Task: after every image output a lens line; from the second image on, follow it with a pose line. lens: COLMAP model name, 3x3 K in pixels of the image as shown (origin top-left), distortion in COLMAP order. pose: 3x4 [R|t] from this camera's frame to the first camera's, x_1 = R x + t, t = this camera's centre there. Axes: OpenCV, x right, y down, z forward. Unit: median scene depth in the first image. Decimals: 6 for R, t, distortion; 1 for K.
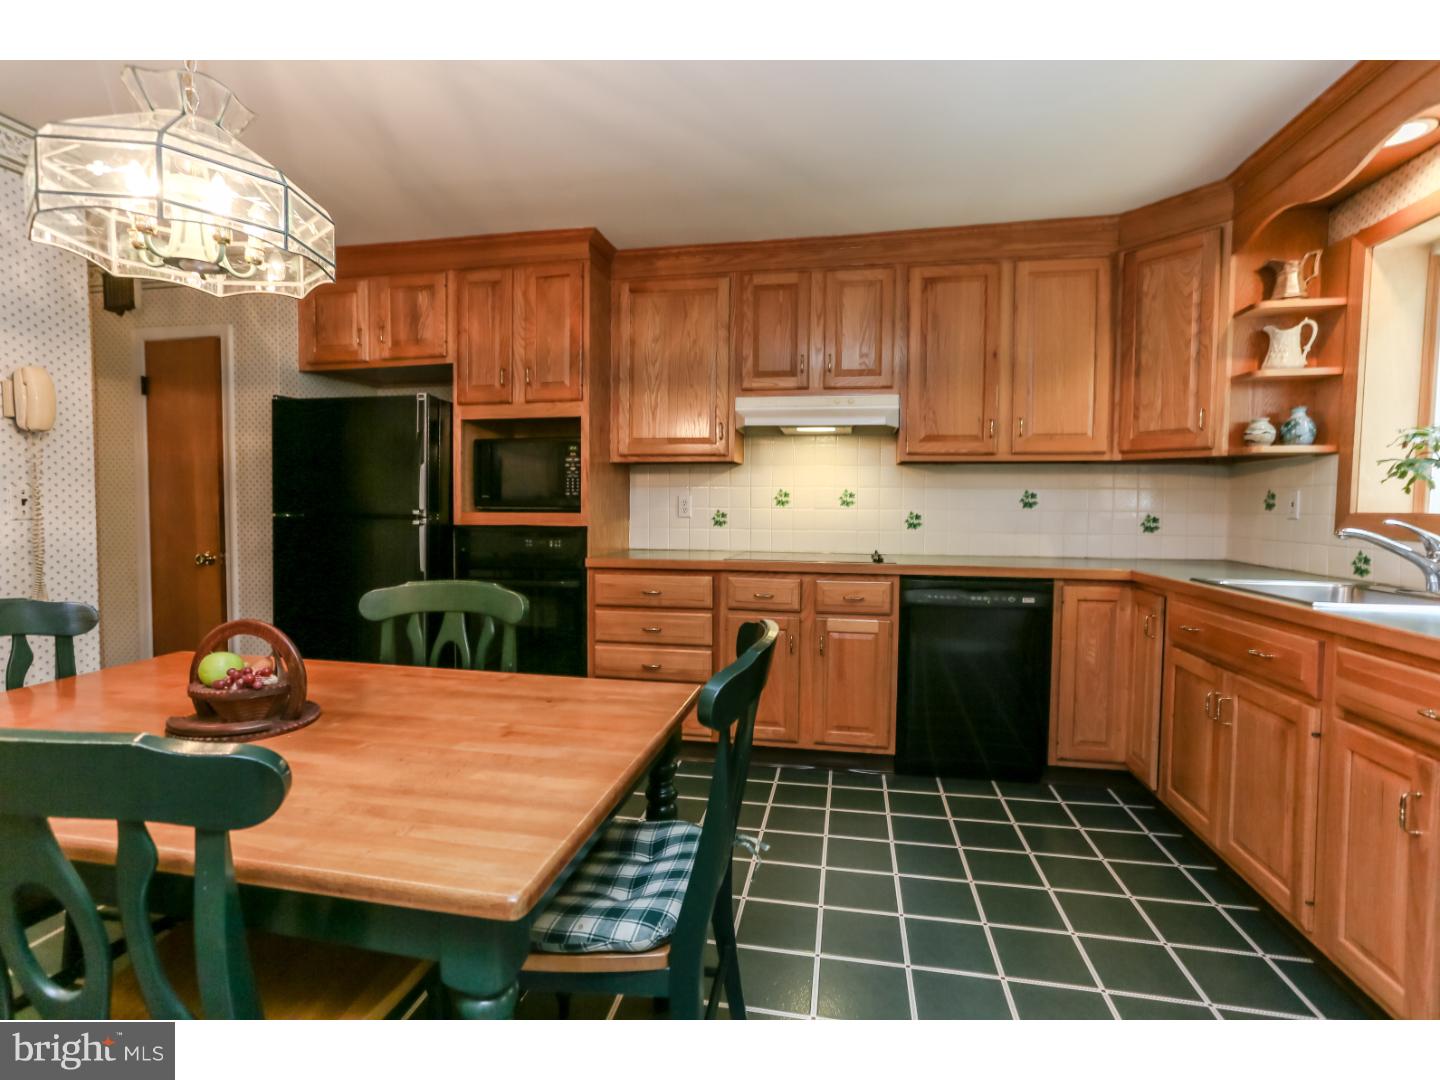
lens RADIAL K [[688.5, 0, 724.4], [0, 688.5, 532.1], [0, 0, 1]] dist [-0.044853, 0.030944]
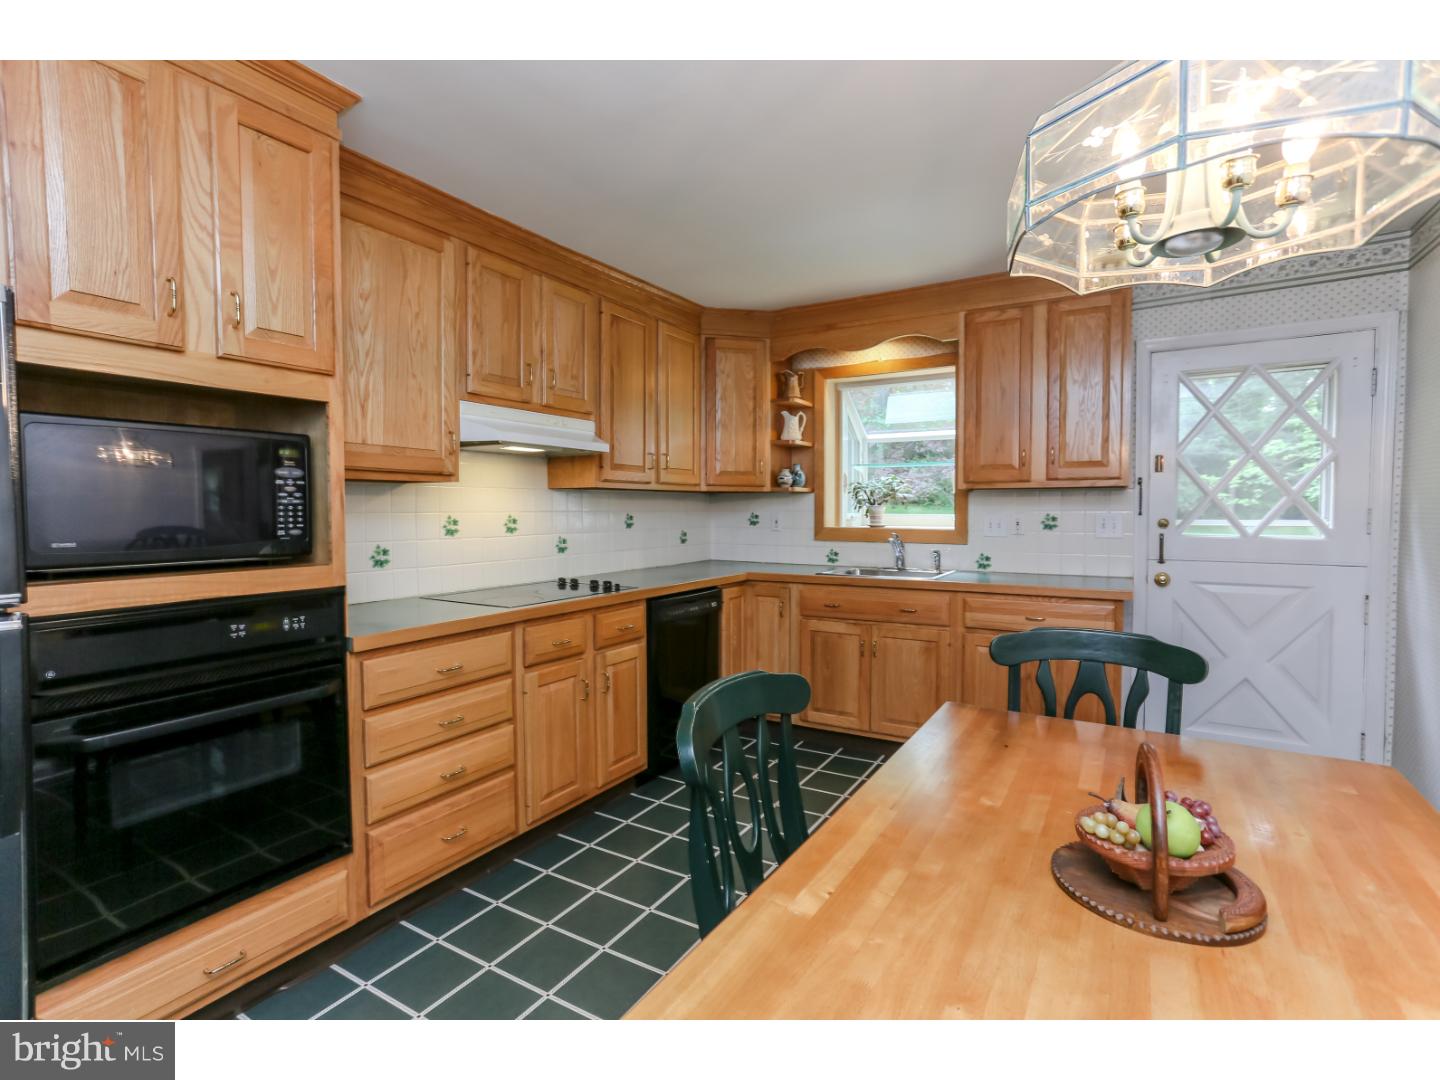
lens RADIAL K [[688.5, 0, 724.4], [0, 688.5, 532.1], [0, 0, 1]] dist [-0.044853, 0.030944]
pose [[0.351646, -0.038542, 0.935339, -0.640247], [0.043873, 0.998733, 0.024660, -0.055365], [-0.935105, 0.032365, 0.352891, 0.473373]]
